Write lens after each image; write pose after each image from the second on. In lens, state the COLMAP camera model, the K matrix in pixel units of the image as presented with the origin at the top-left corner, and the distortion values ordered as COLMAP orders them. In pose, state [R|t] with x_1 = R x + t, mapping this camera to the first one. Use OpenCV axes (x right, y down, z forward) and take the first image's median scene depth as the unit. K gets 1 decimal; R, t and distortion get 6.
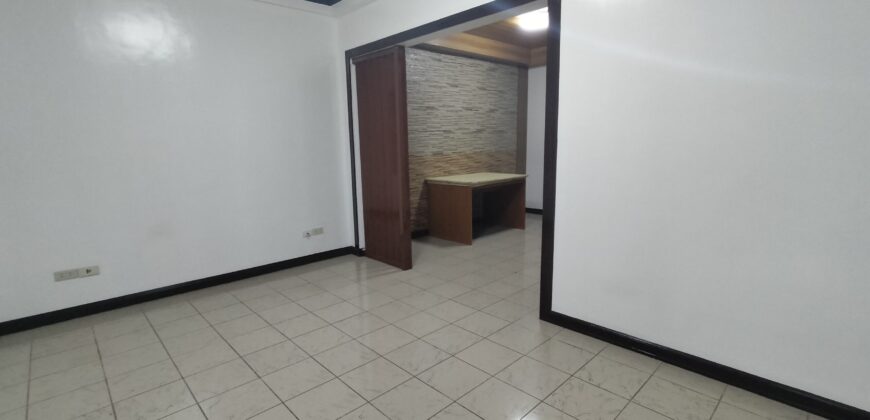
lens RADIAL K [[400.4, 0, 434.5], [0, 400.4, 203.8], [0, 0, 1]] dist [0.008644, 0.004958]
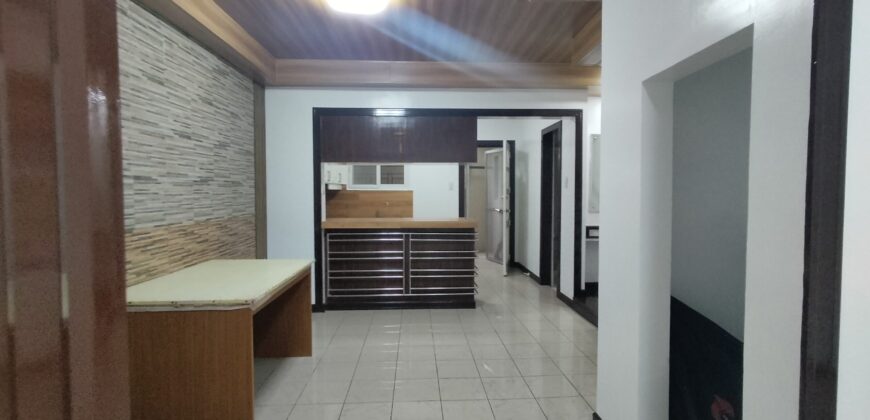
lens RADIAL K [[400.4, 0, 436.6], [0, 400.4, 208.0], [0, 0, 1]] dist [0.008644, 0.004958]
pose [[0.652538, -0.009352, 0.757698, -0.088123], [0.103425, 0.991665, -0.076831, -0.080599], [-0.750665, 0.128500, 0.648067, 0.468405]]
